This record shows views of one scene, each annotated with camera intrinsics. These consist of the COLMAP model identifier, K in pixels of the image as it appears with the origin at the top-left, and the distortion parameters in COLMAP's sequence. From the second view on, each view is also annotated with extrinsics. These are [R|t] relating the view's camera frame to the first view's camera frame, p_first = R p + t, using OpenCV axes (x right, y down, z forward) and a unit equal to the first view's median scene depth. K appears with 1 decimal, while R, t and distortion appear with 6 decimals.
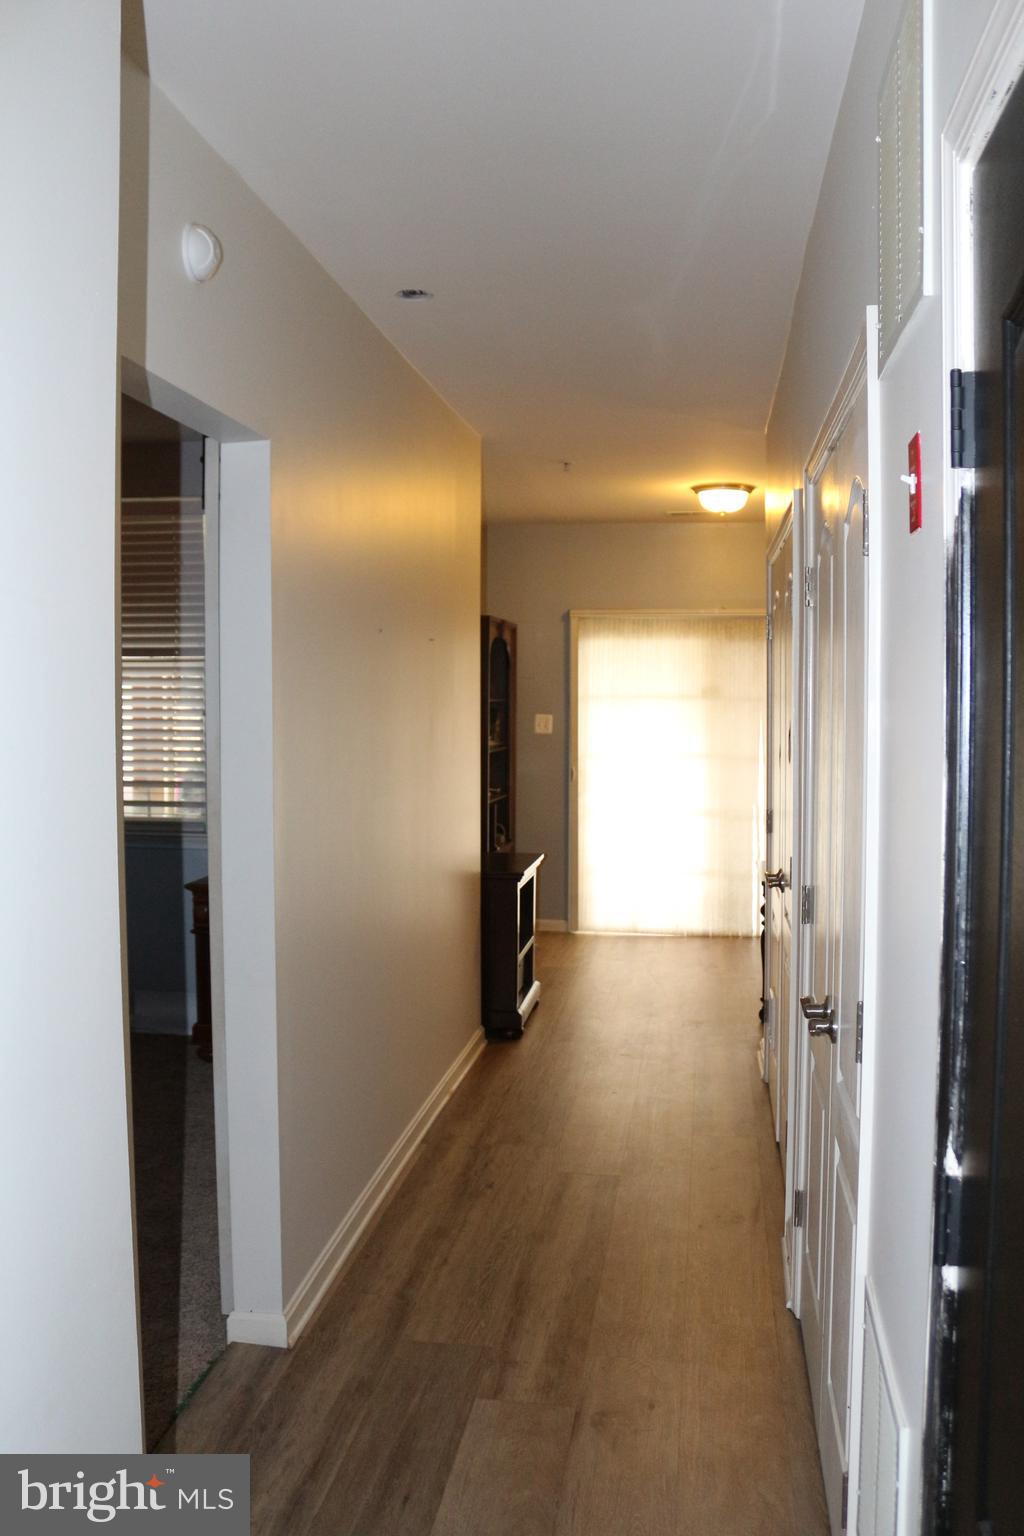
lens RADIAL K [[1265.6, 0, 512.0], [0, 1265.6, 768.0], [0, 0, 1]] dist [-0.137585, 0.009502]
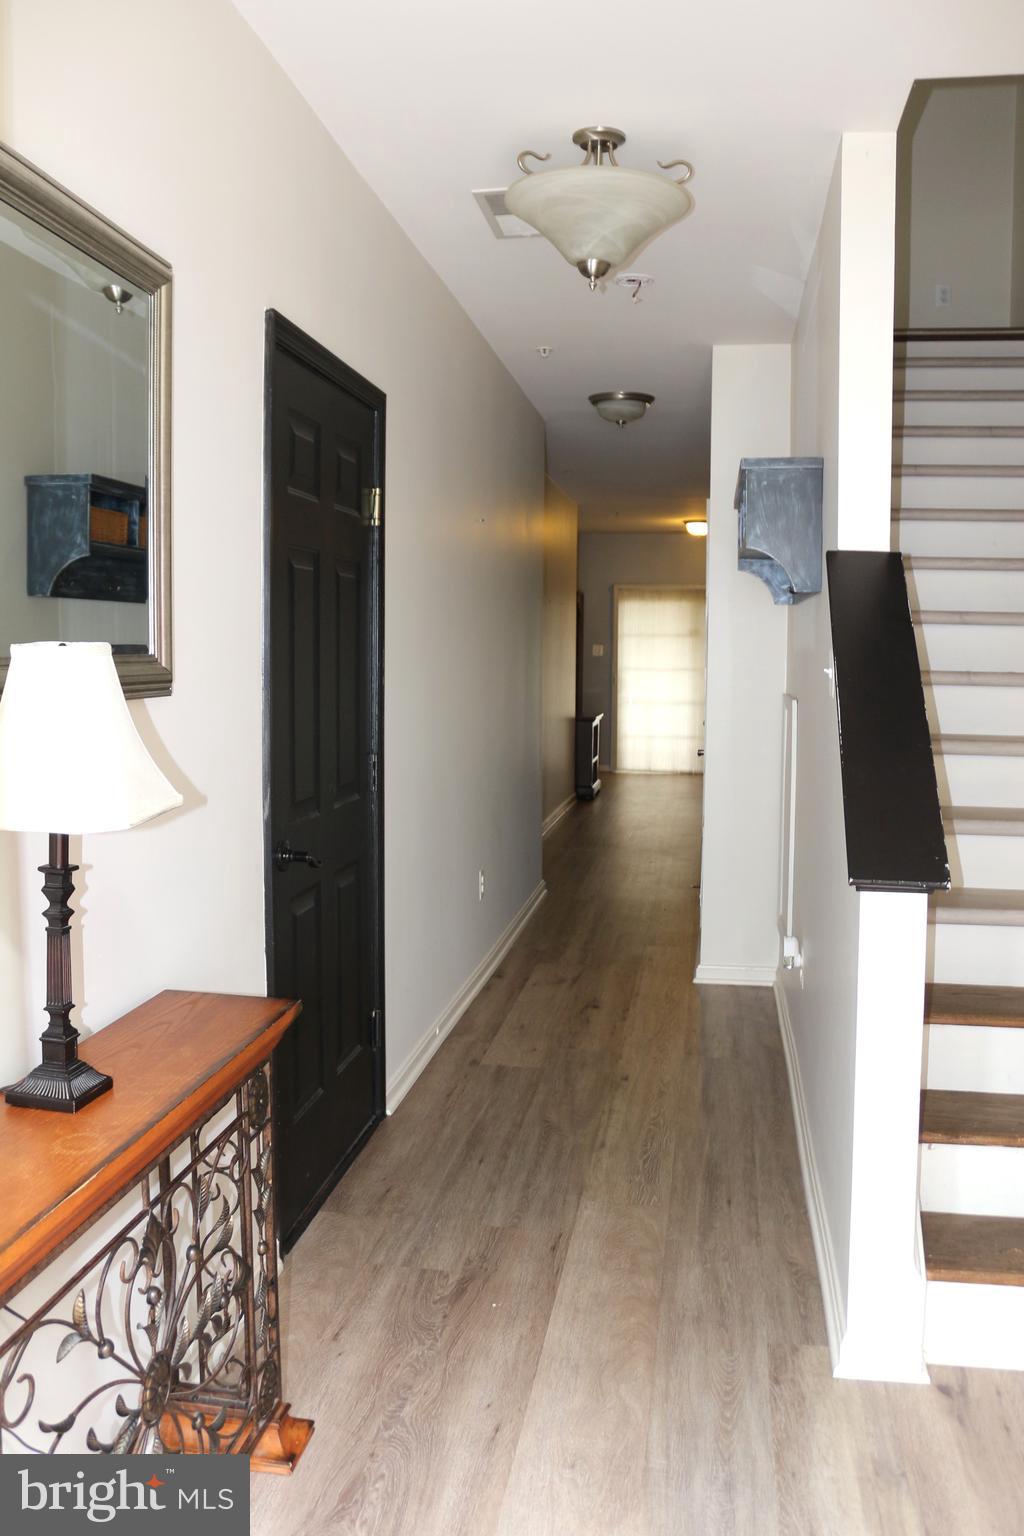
lens RADIAL K [[1265.6, 0, 512.0], [0, 1265.6, 768.0], [0, 0, 1]] dist [-0.137585, 0.009502]
pose [[0.999932, 0.009300, -0.007075, -0.099170], [-0.009124, 0.999658, 0.024497, 0.106029], [0.007300, -0.024431, 0.999675, -0.917199]]
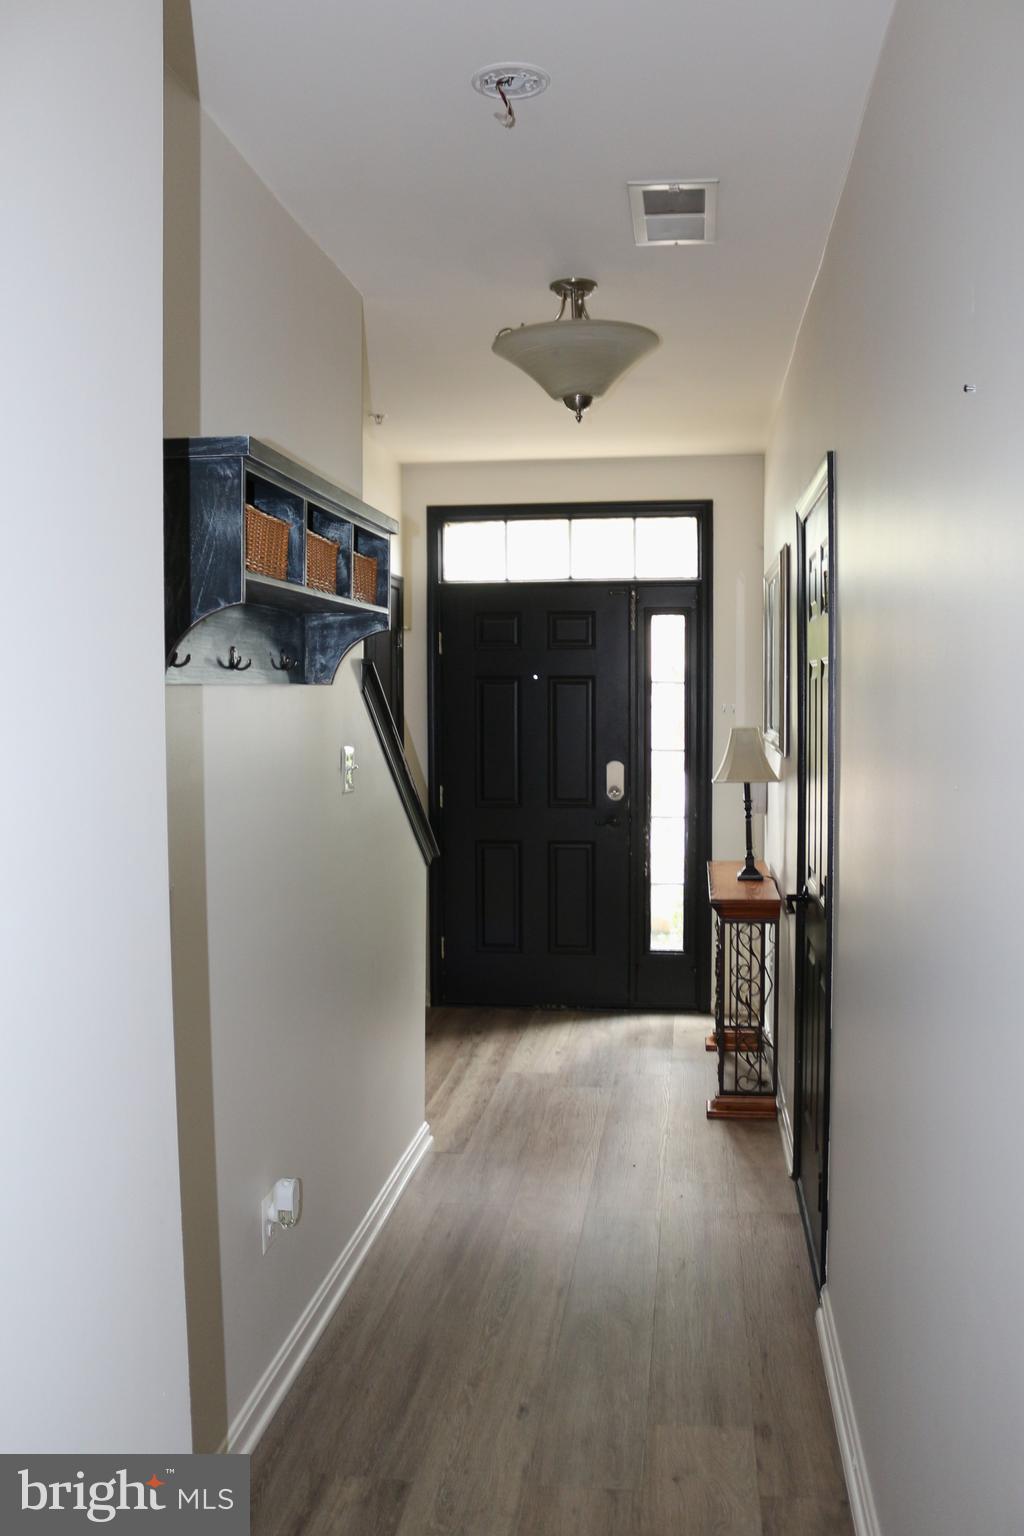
lens RADIAL K [[1265.6, 0, 512.0], [0, 1265.6, 768.0], [0, 0, 1]] dist [-0.137585, 0.009502]
pose [[-0.999911, 0.003137, -0.012955, 0.192514], [0.001392, 0.991173, 0.132566, -0.337540], [0.013256, 0.132536, -0.991090, 3.770614]]
